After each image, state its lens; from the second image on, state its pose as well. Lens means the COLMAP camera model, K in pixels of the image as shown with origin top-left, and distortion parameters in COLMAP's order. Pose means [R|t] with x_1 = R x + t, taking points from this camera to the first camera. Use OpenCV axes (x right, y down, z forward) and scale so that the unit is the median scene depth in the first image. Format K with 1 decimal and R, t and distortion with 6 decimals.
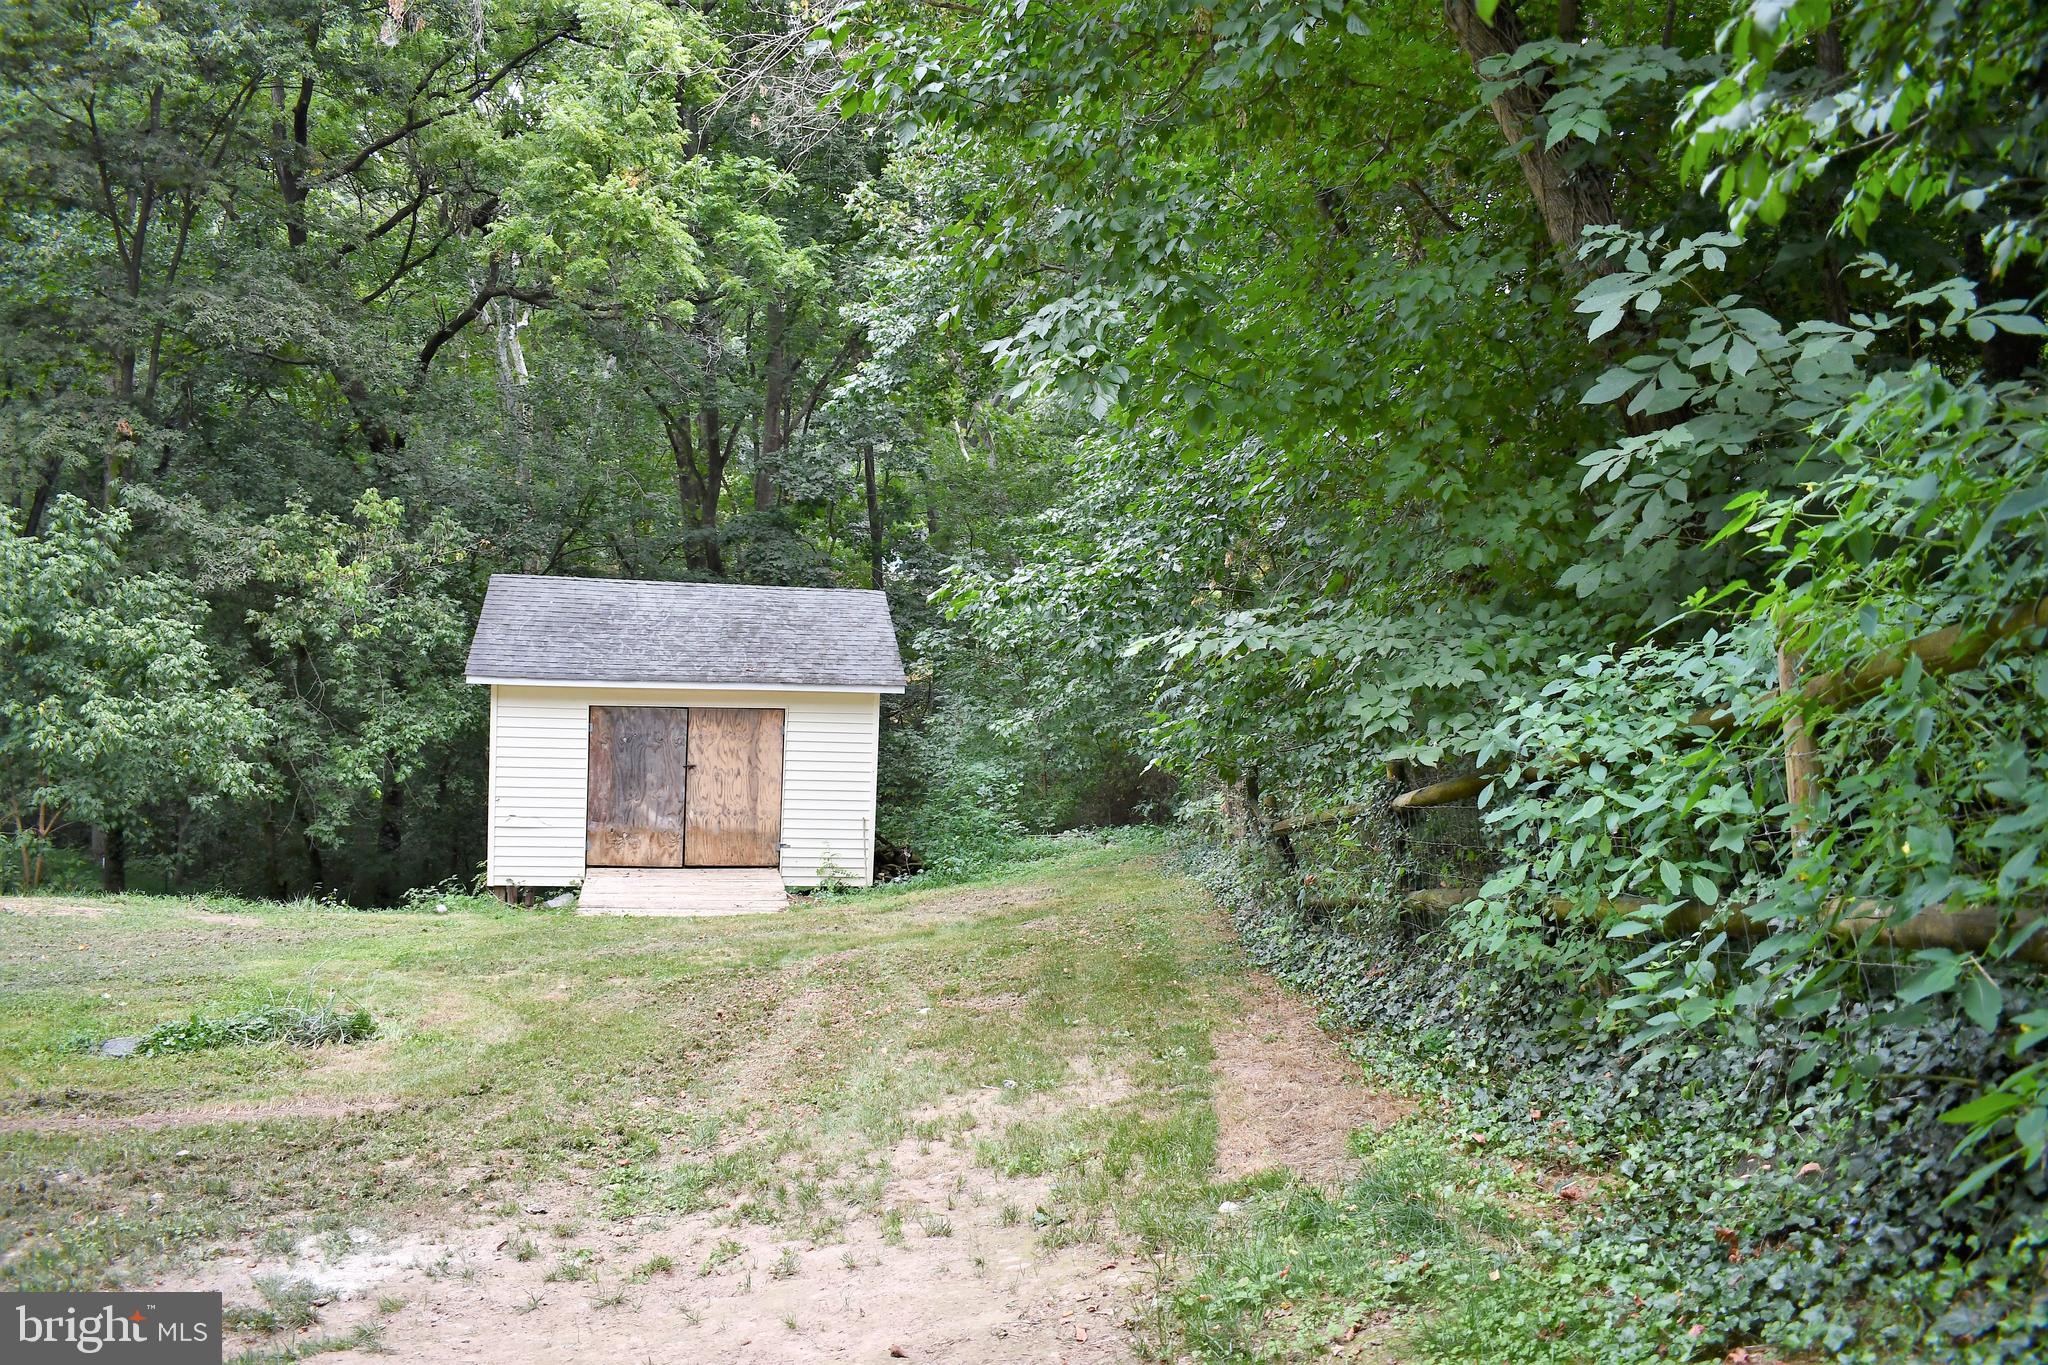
lens RADIAL K [[1595.0, 0, 1014.7], [0, 1595.0, 689.4], [0, 0, 1]] dist [-0.095465, 0.018616]
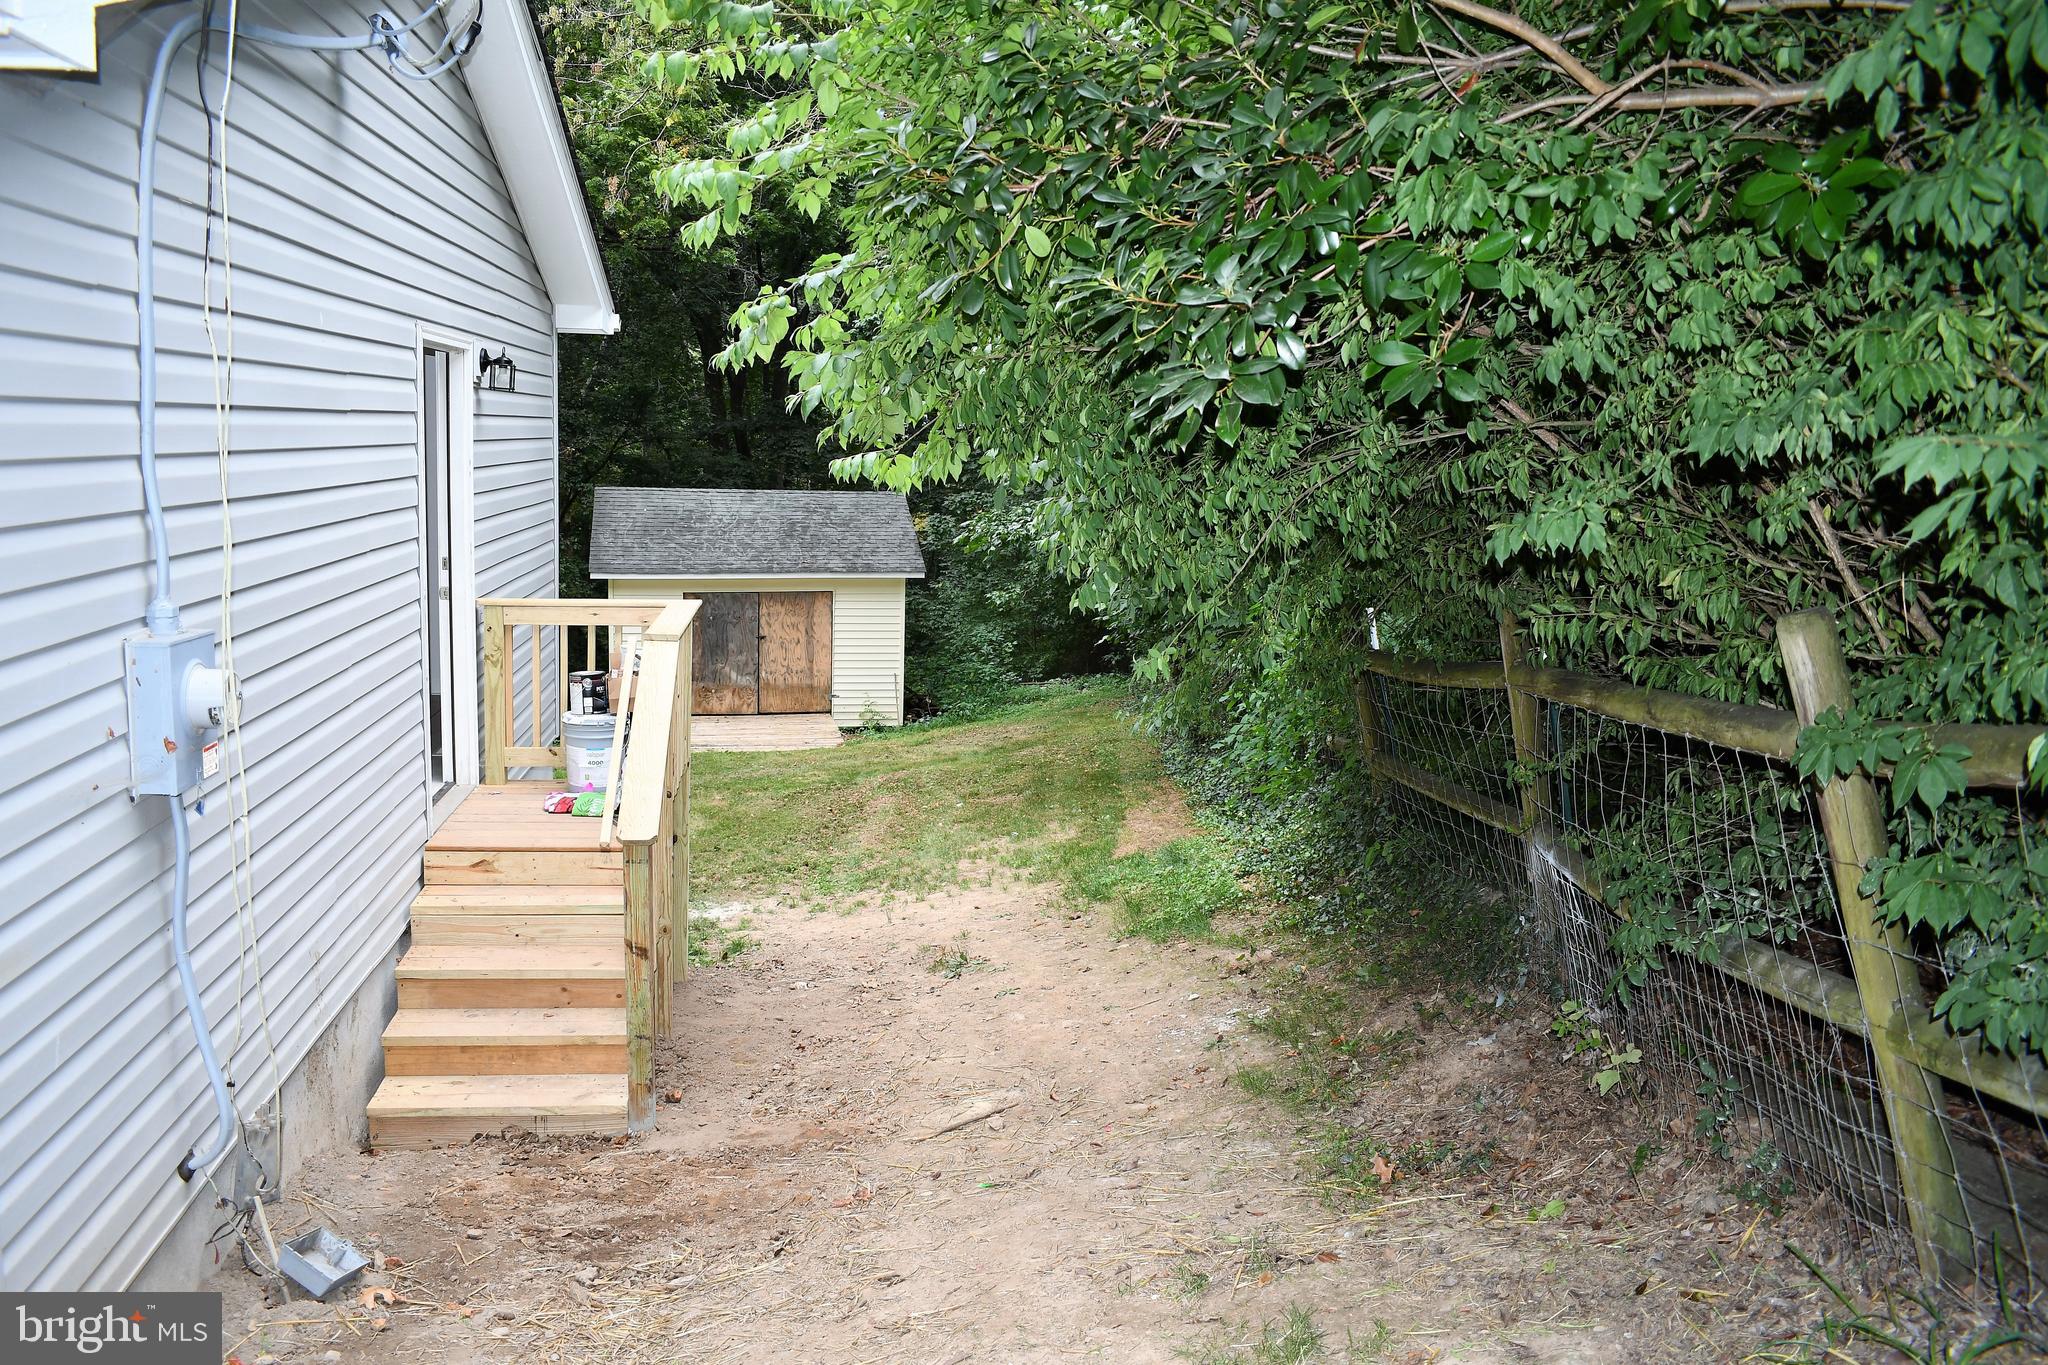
lens RADIAL K [[1595.0, 0, 1014.7], [0, 1595.0, 689.4], [0, 0, 1]] dist [-0.095465, 0.018616]
pose [[0.999832, -0.017821, 0.004192, -0.002749], [0.017284, 0.994337, 0.104857, -0.042237], [-0.006037, -0.104767, 0.994478, -0.304360]]
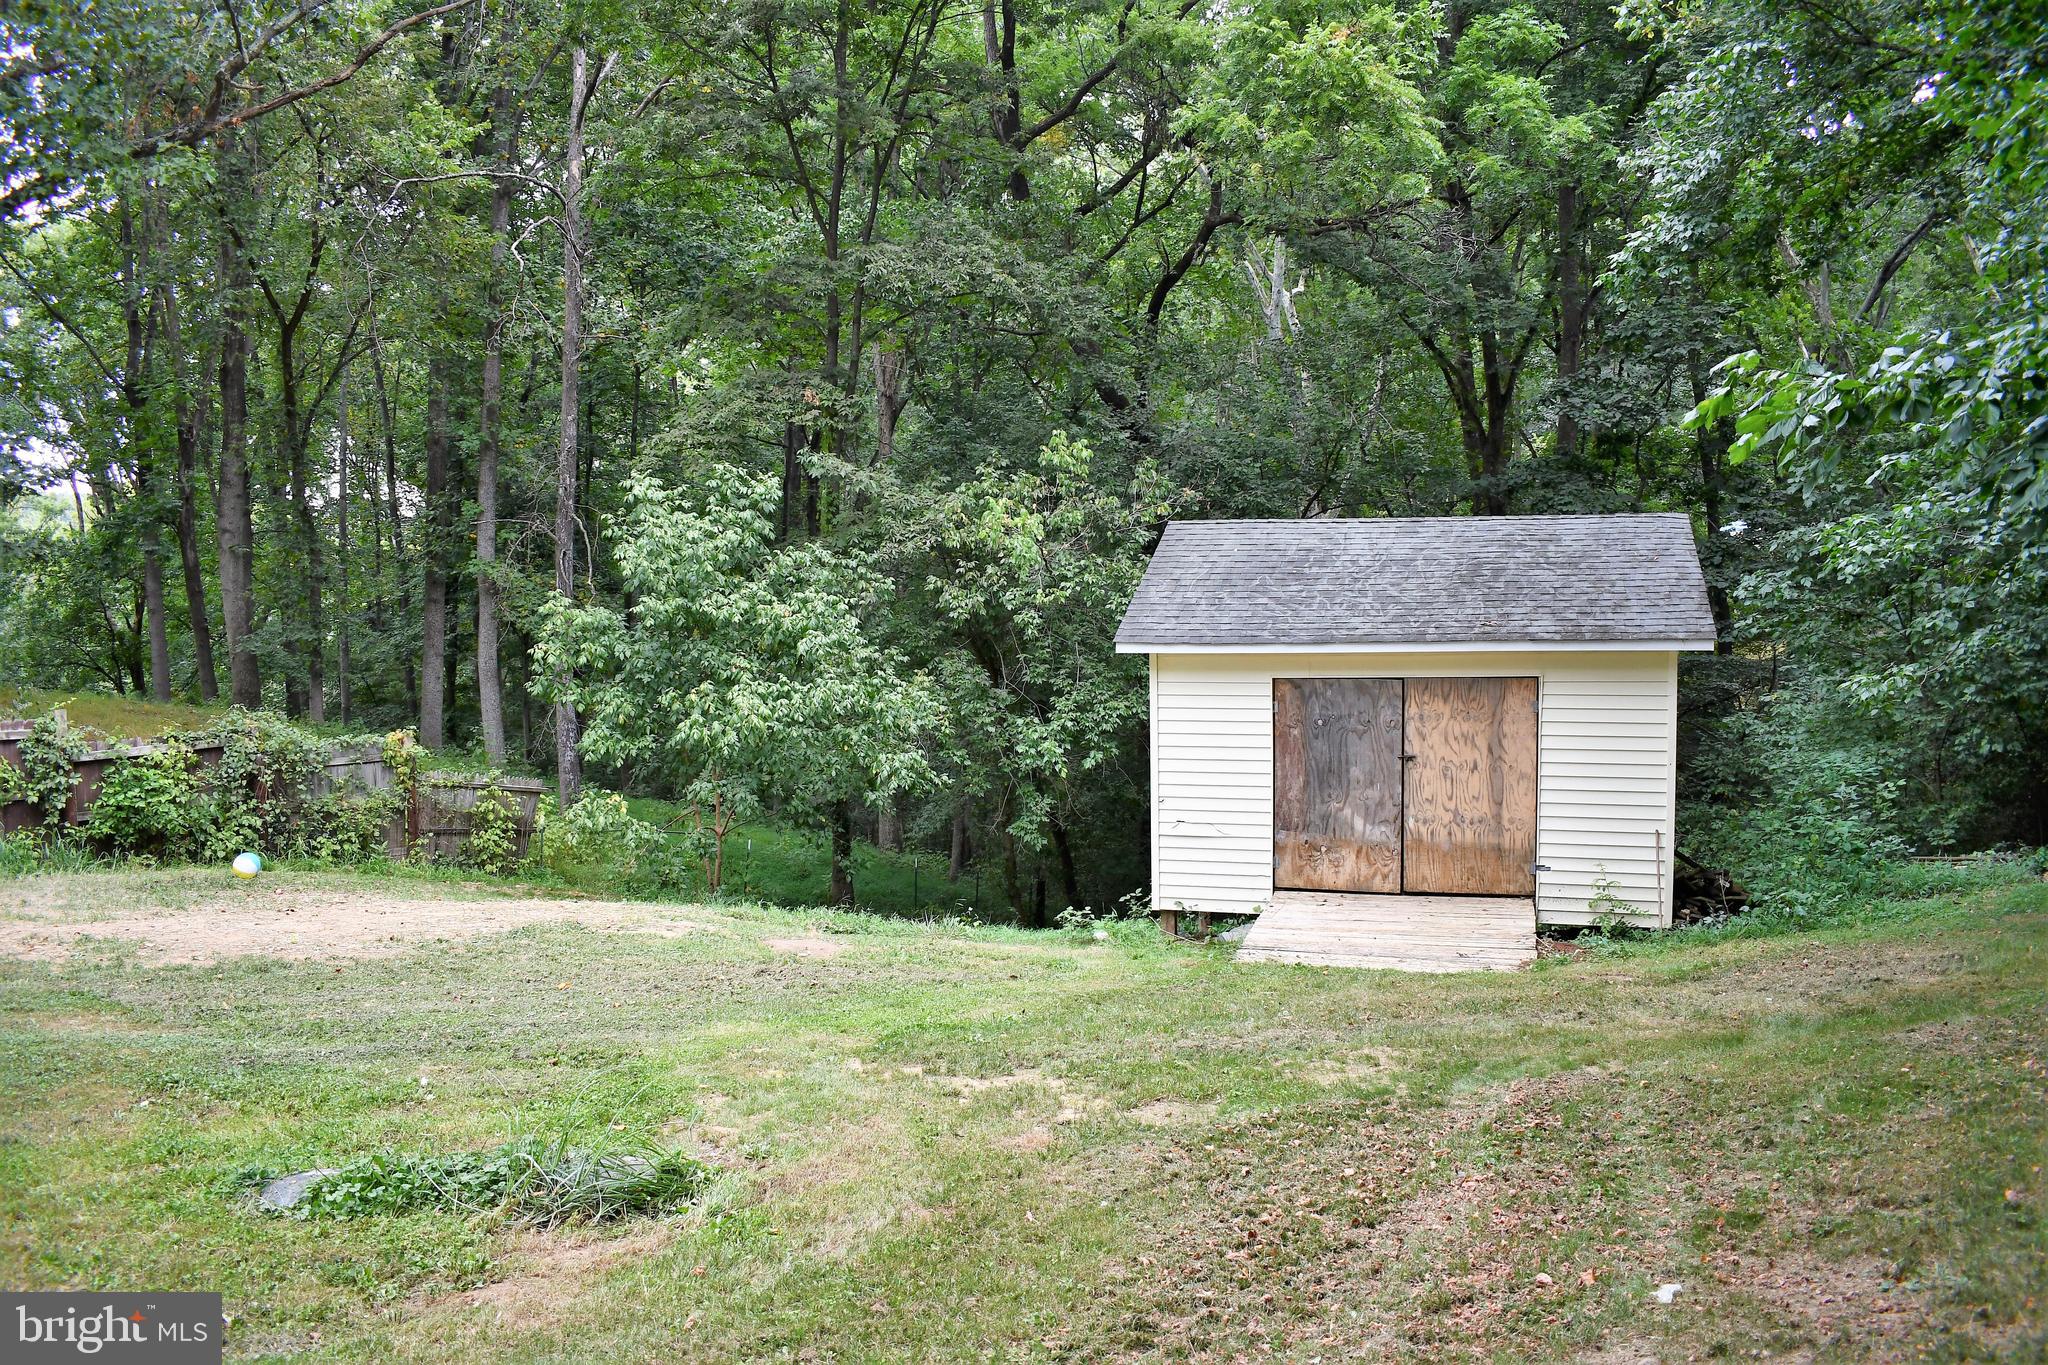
lens RADIAL K [[1595.0, 0, 1014.7], [0, 1595.0, 689.4], [0, 0, 1]] dist [-0.095465, 0.018616]
pose [[0.869959, -0.019974, -0.492719, 0.000750], [0.021860, 0.999759, -0.001931, 0.014087], [0.492639, -0.009091, 0.870186, 0.267138]]
